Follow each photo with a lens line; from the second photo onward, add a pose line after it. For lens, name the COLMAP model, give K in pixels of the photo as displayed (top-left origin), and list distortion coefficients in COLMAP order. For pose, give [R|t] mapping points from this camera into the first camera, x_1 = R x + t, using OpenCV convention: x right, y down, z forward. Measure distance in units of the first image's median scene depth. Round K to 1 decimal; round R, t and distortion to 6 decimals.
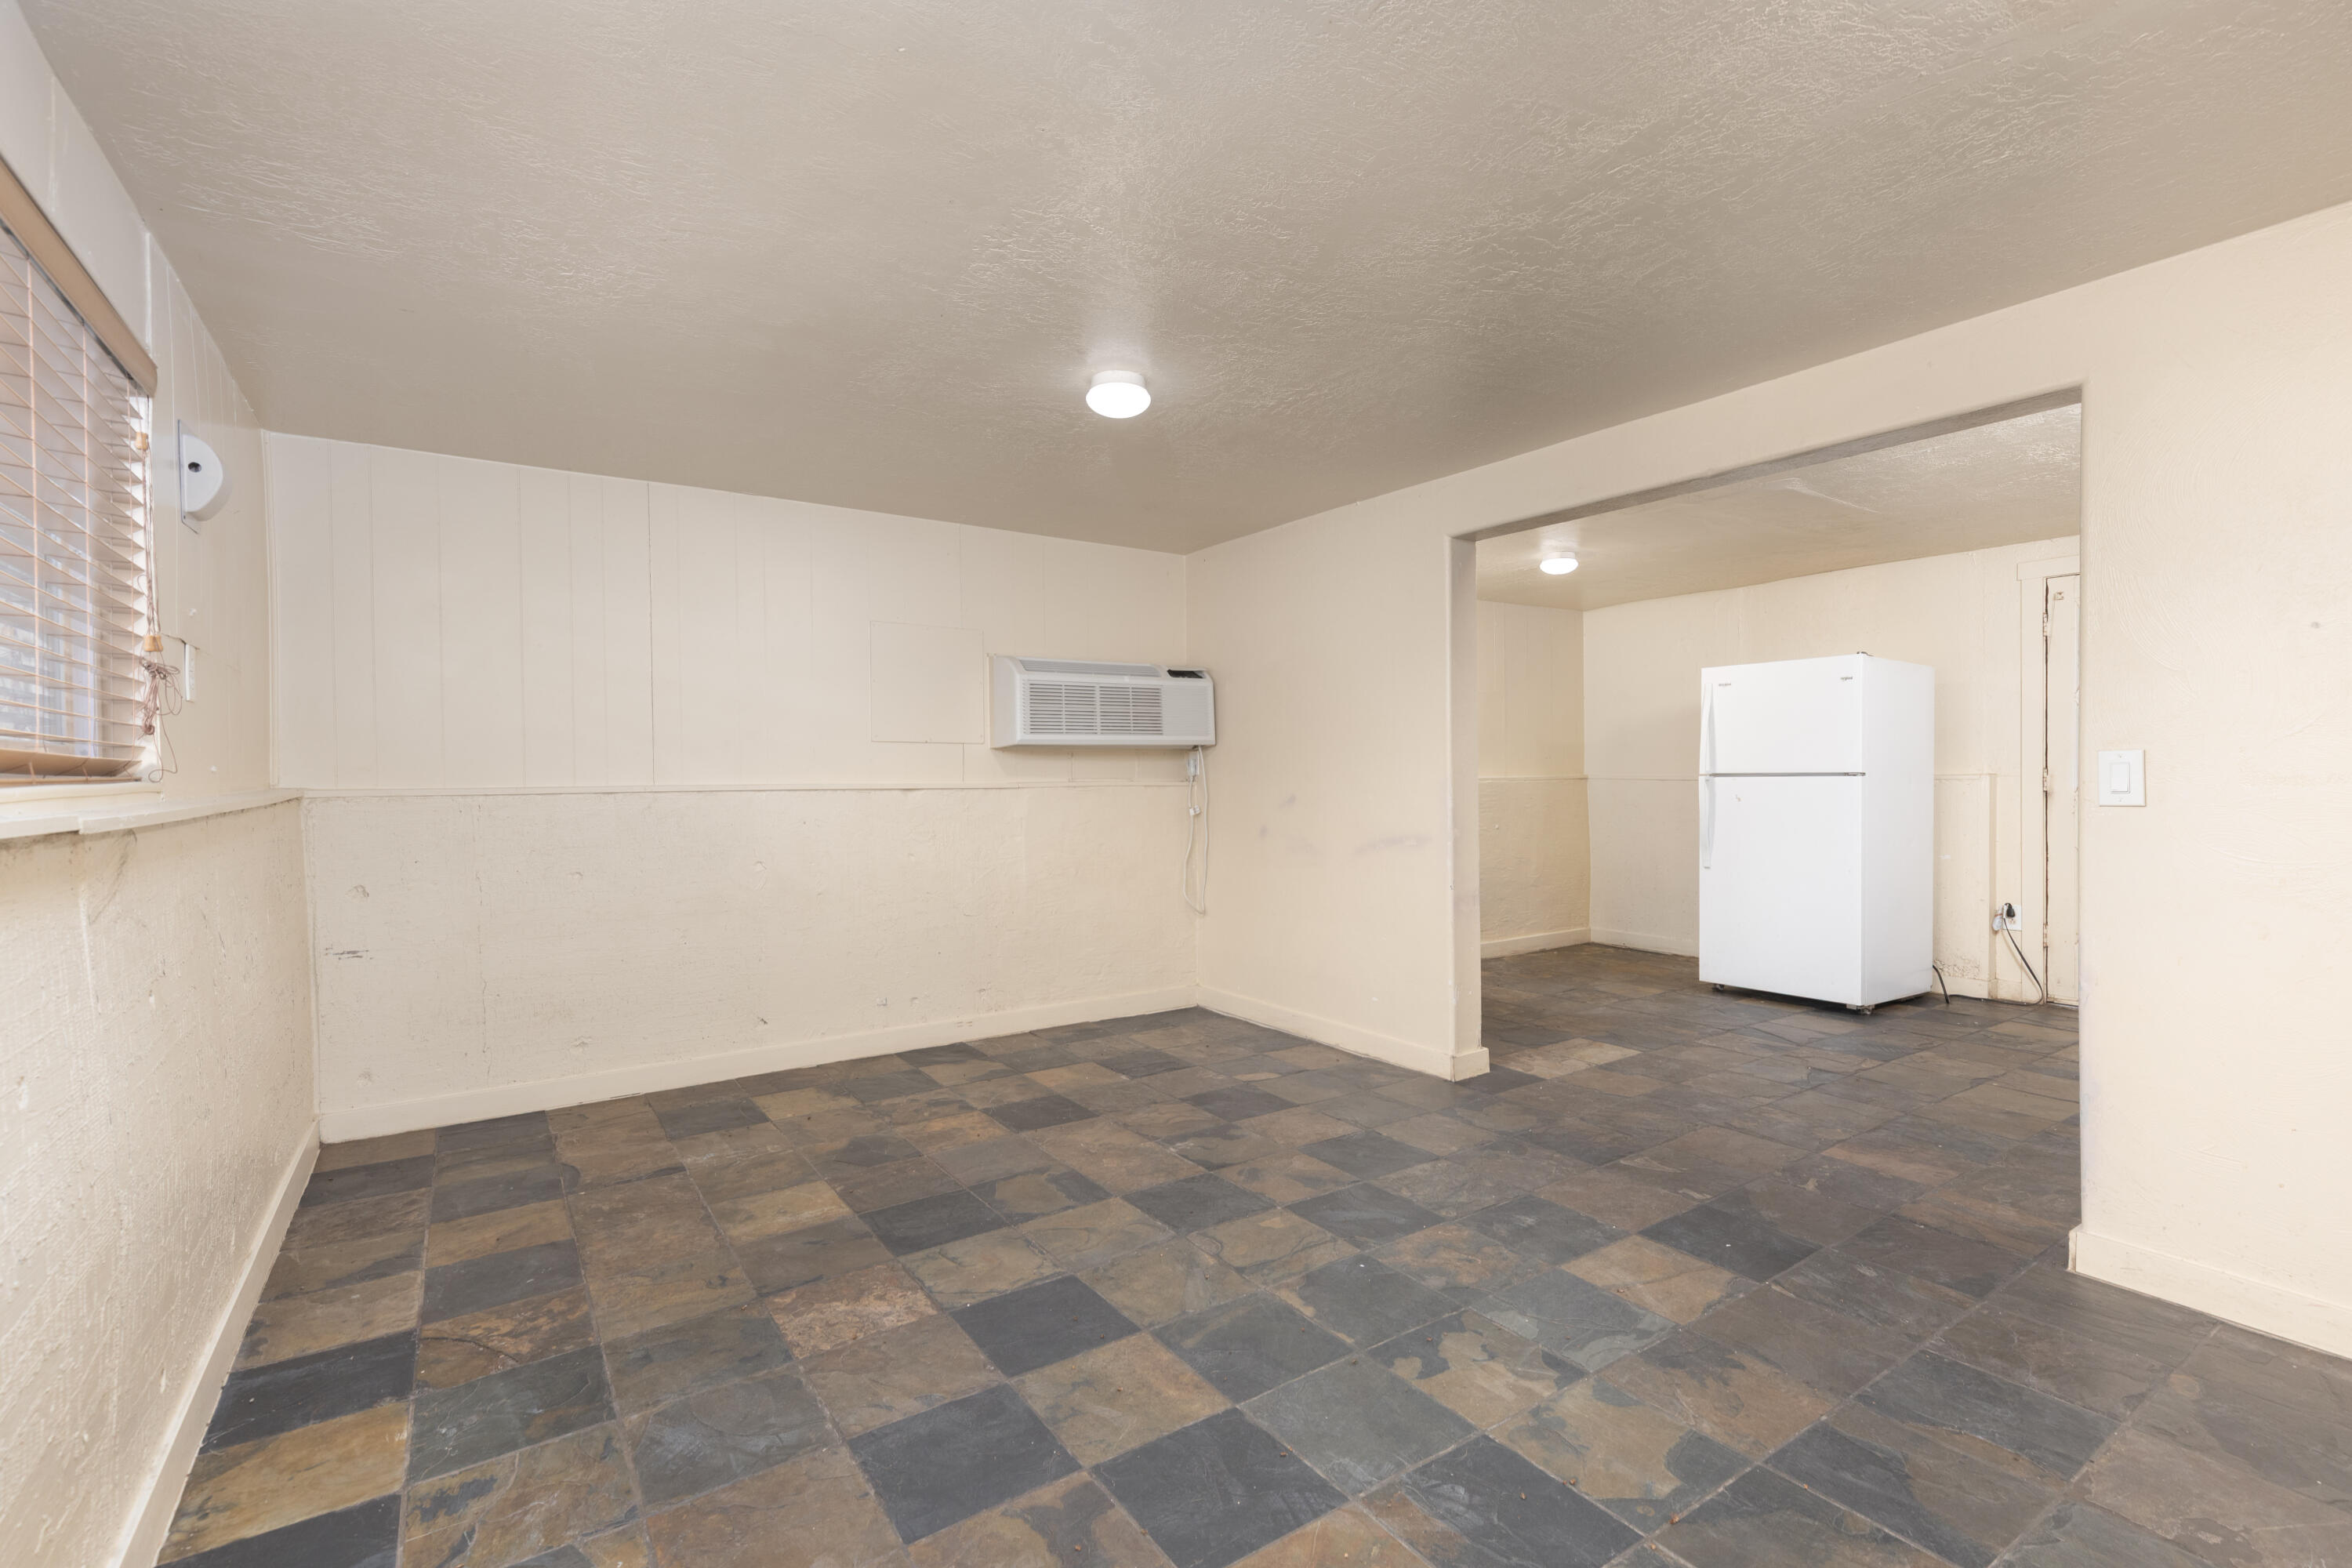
lens RADIAL K [[1052.0, 0, 1179.2], [0, 1052.0, 786.2], [0, 0, 1]] dist [0.001726, 0.000140]
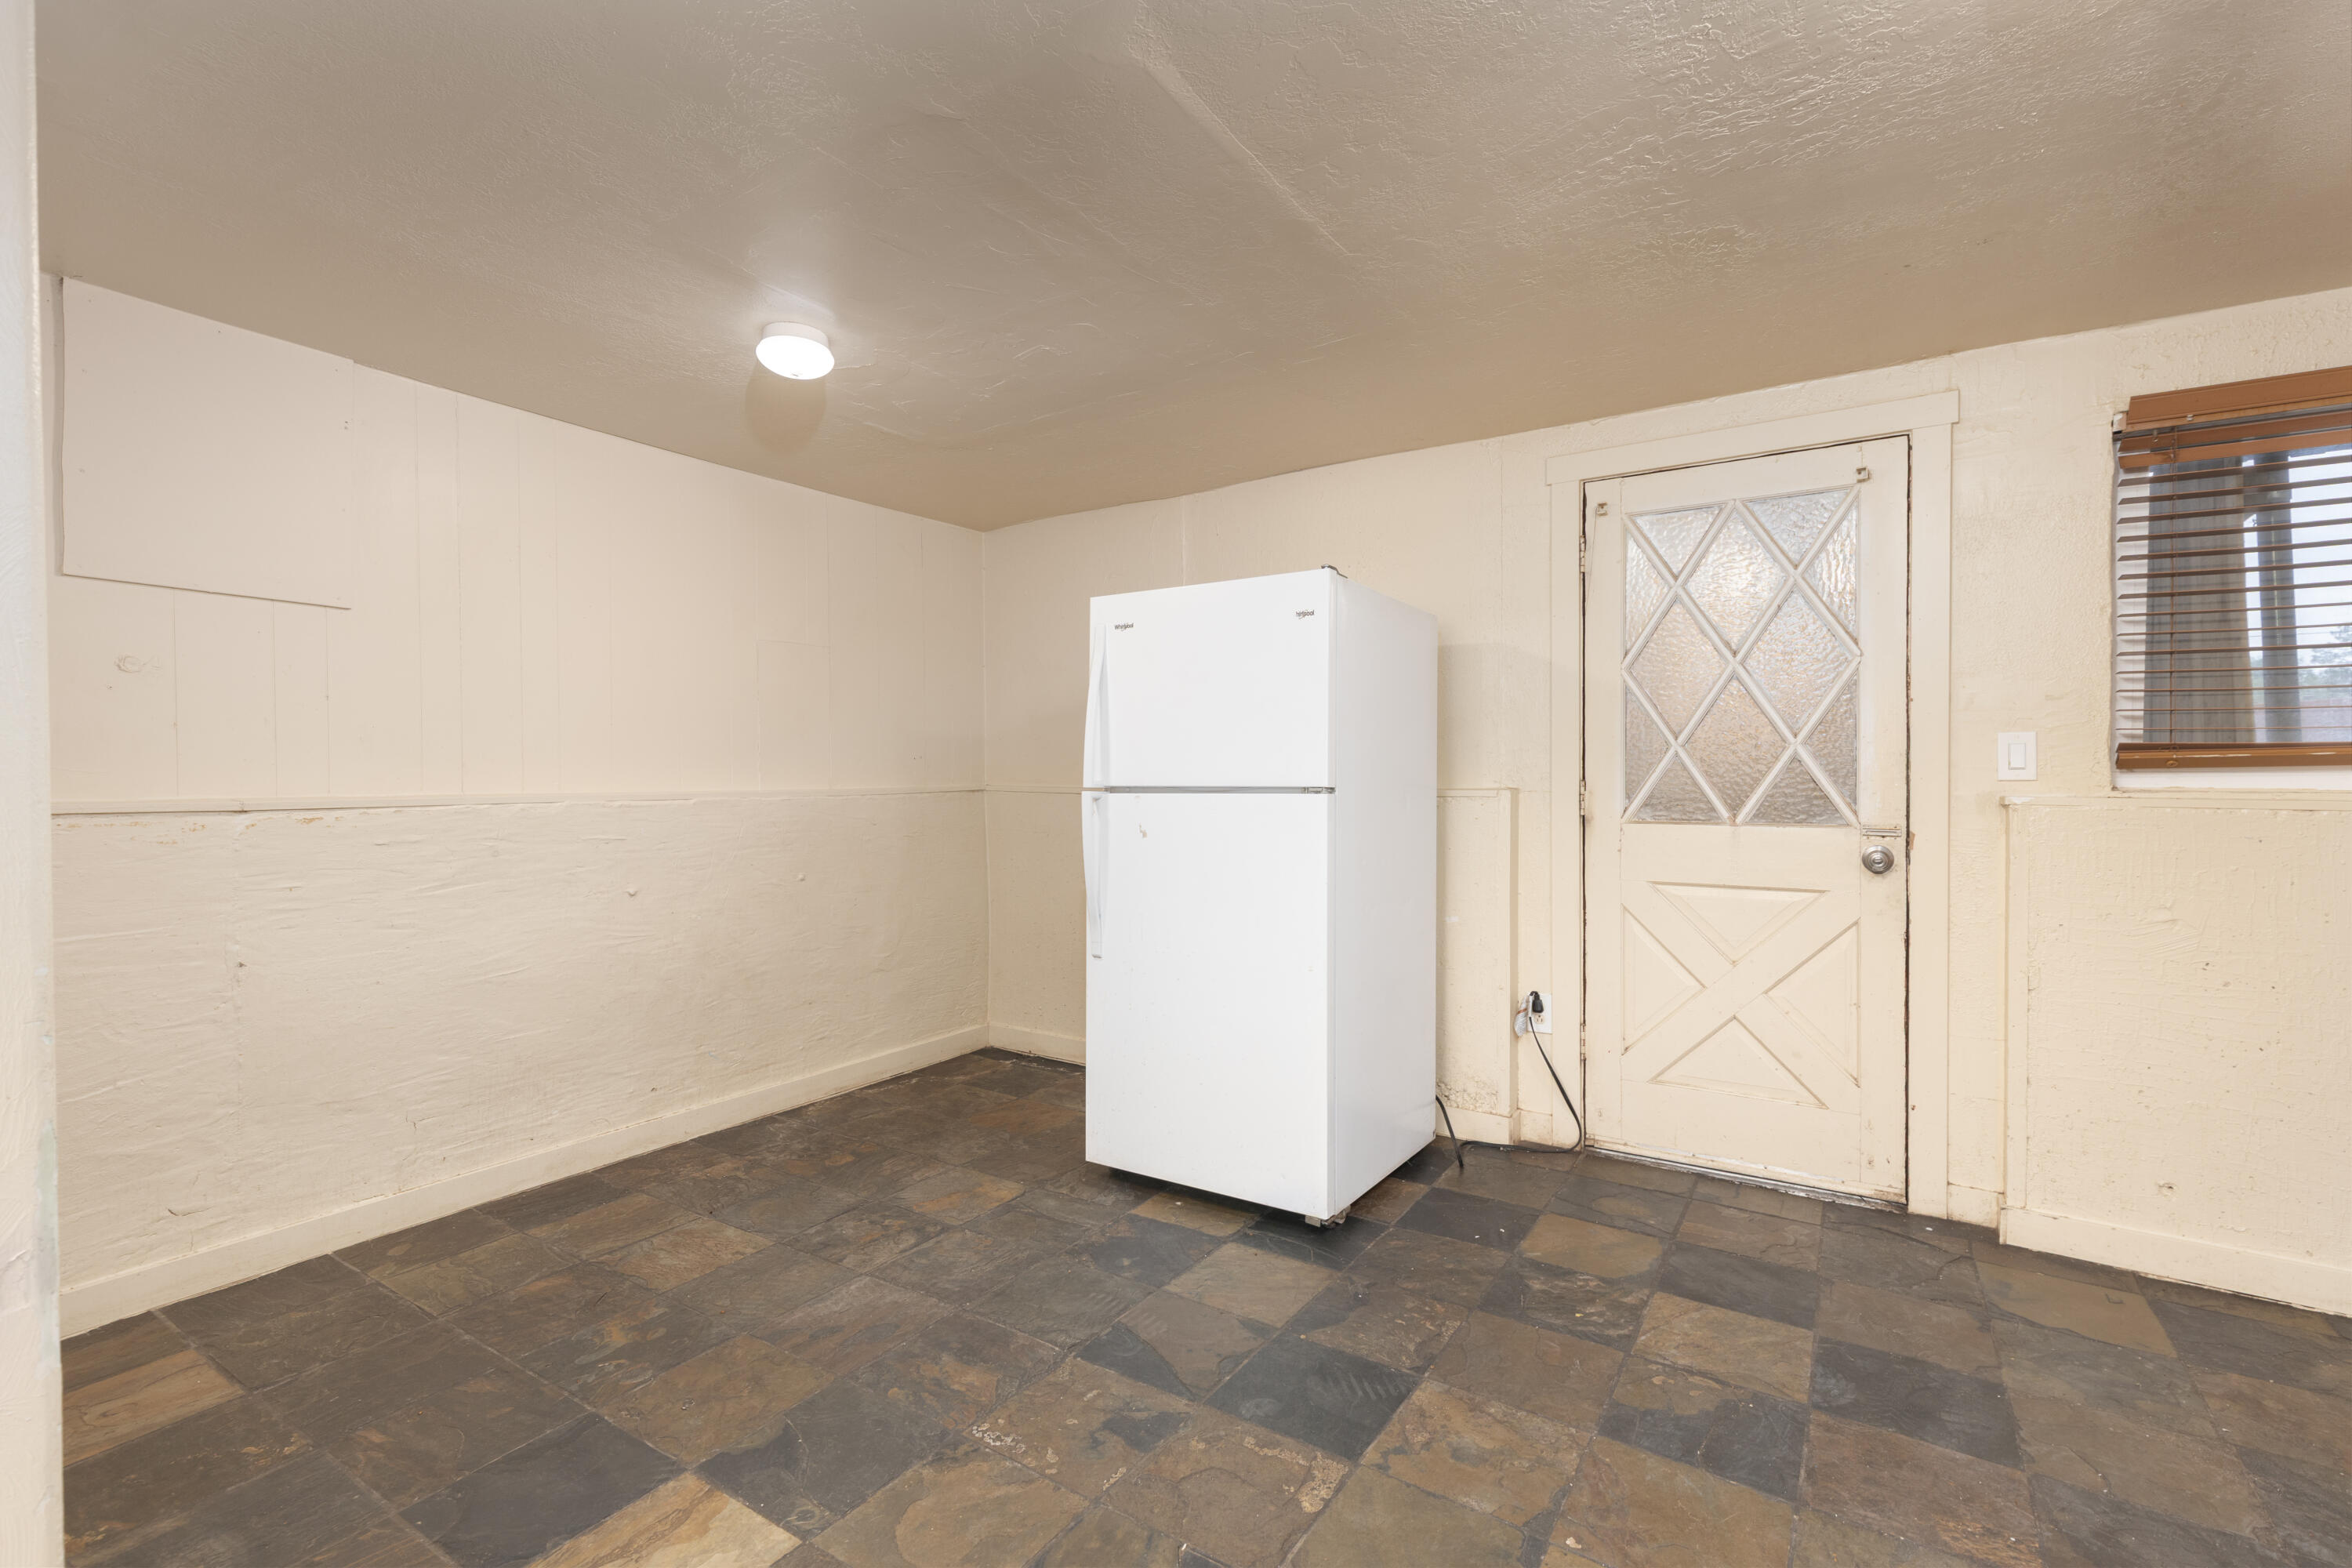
lens RADIAL K [[1052.0, 0, 1180.6], [0, 1052.0, 784.9], [0, 0, 1]] dist [0.001726, 0.000140]
pose [[0.924803, 0.001150, 0.380444, 0.713361], [0.000596, 0.999990, -0.004470, -0.022739], [-0.380445, 0.004360, 0.924793, 1.012712]]
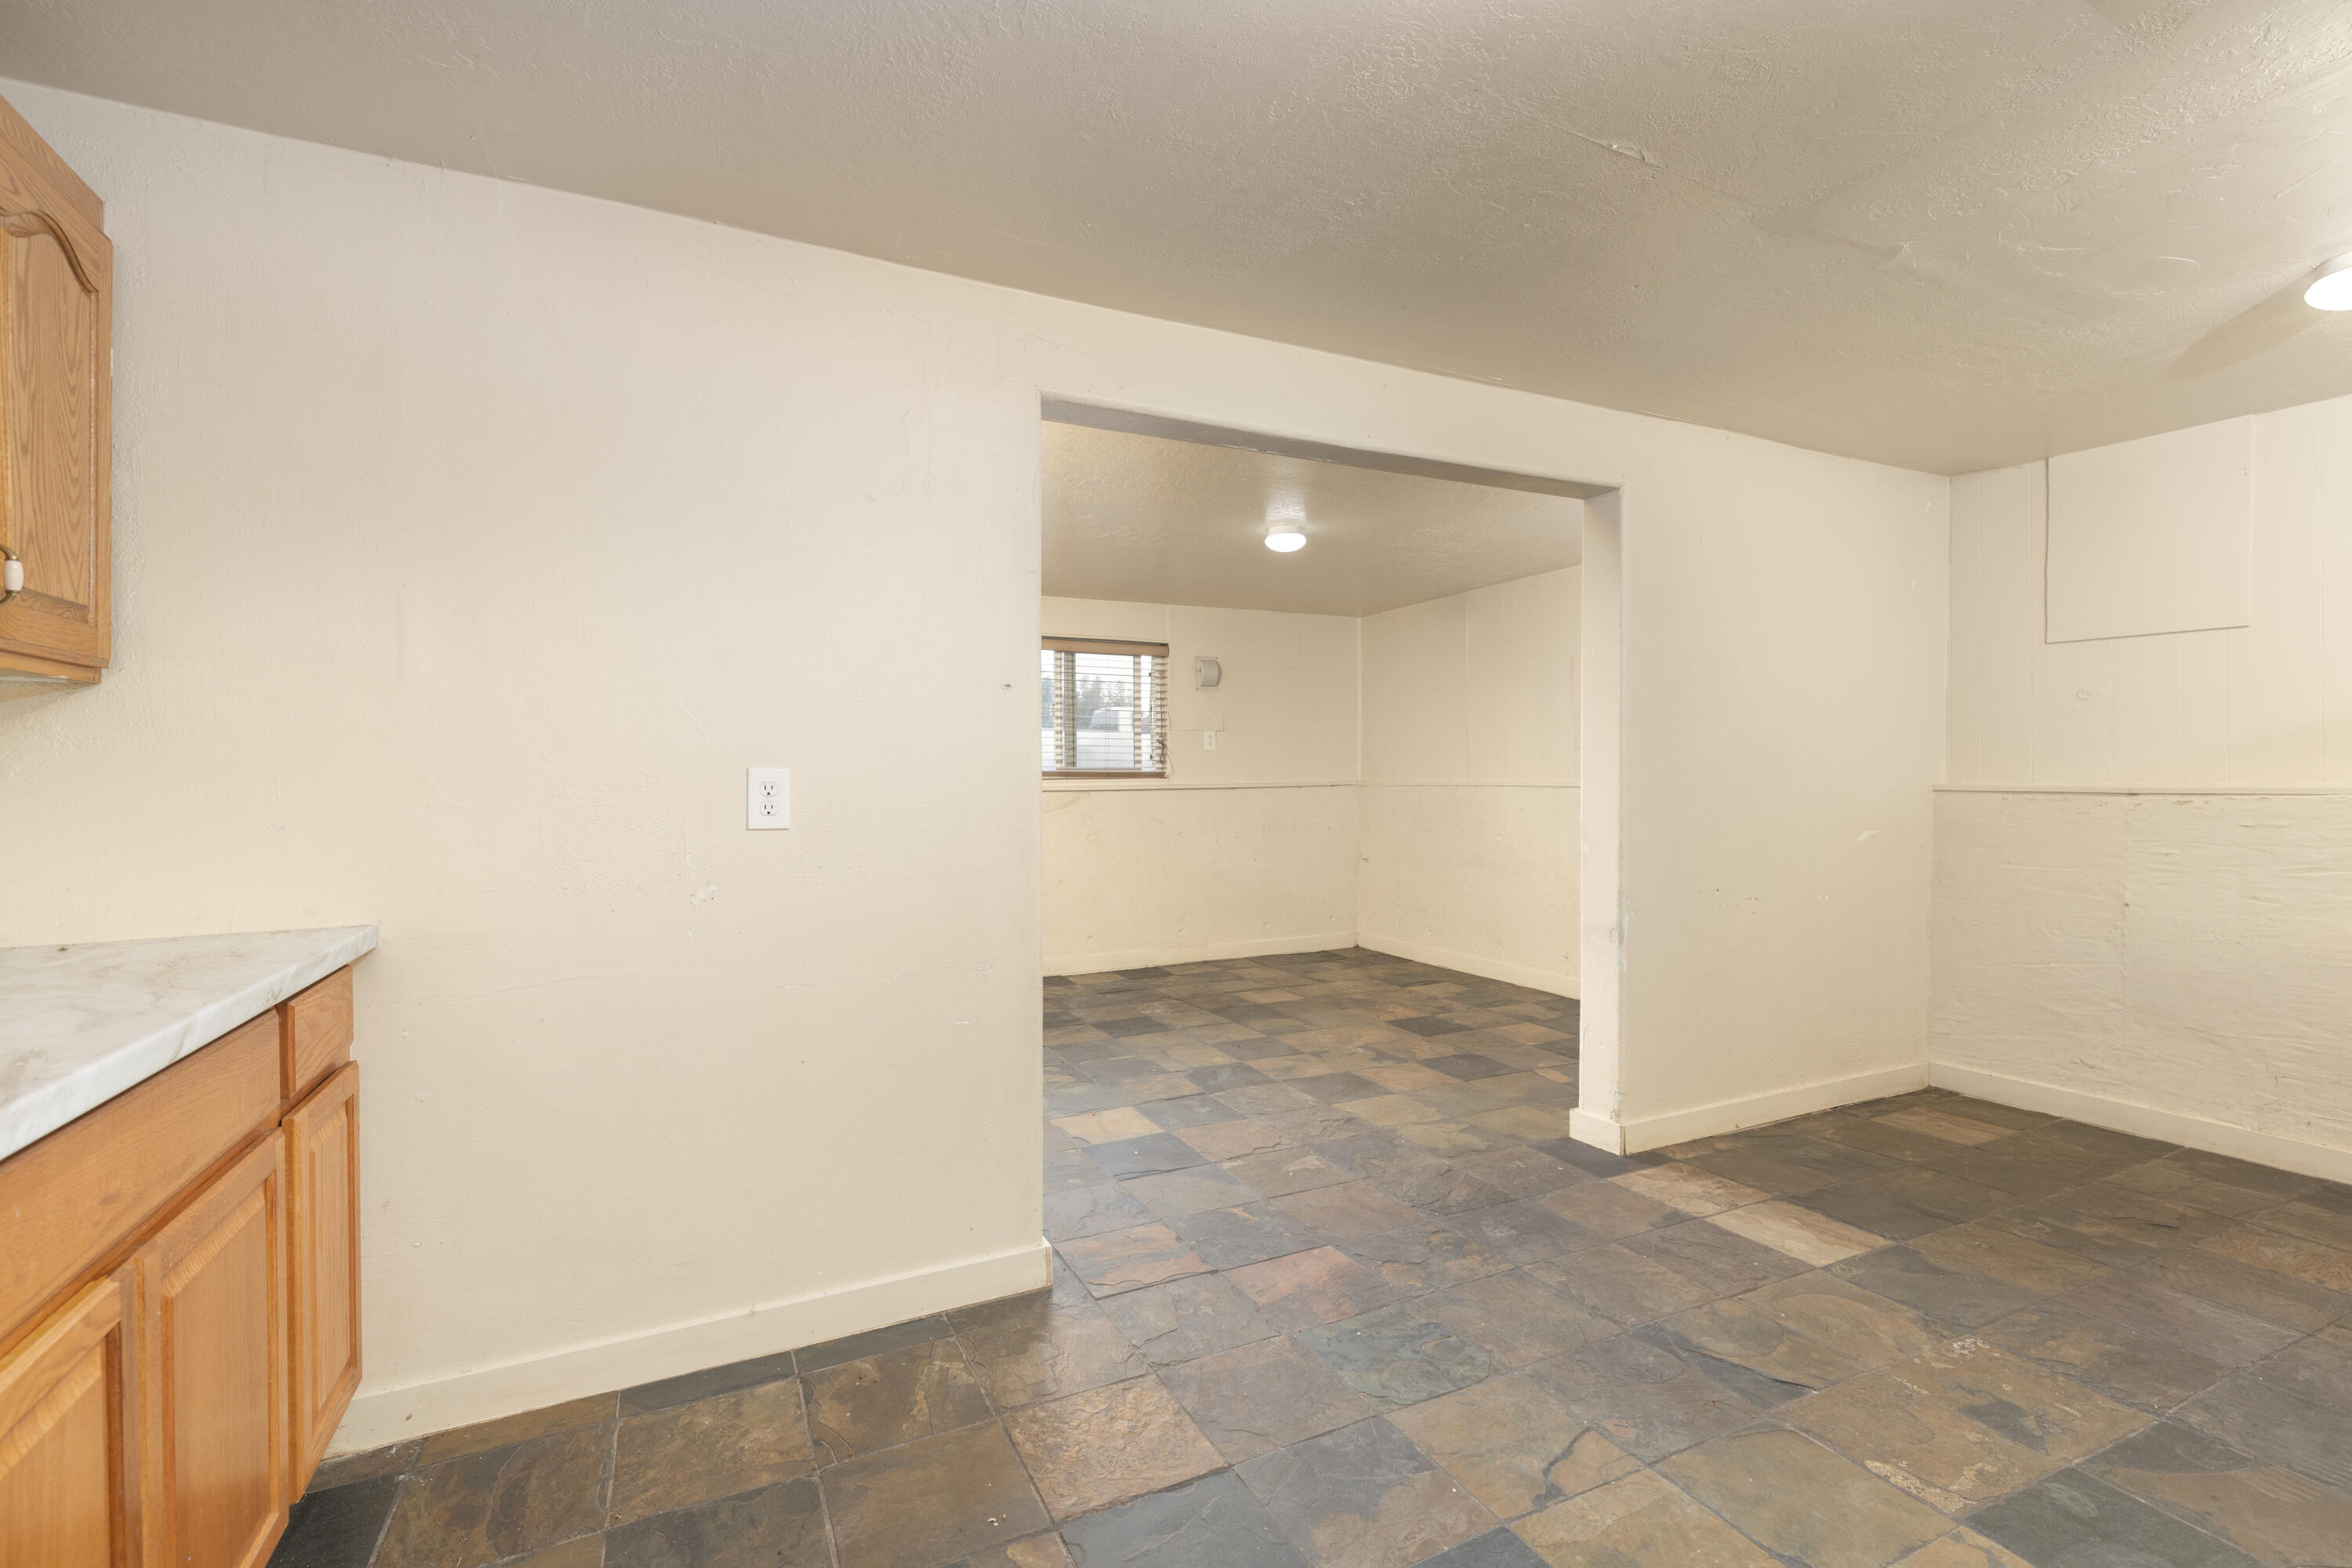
lens RADIAL K [[1052.0, 0, 1176.5], [0, 1052.0, 782.4], [0, 0, 1]] dist [0.001726, 0.000140]
pose [[-0.143860, 0.014728, -0.989488, 1.777081], [-0.004403, 0.999870, 0.015523, -0.033435], [0.989588, 0.006590, -0.143776, 1.232220]]
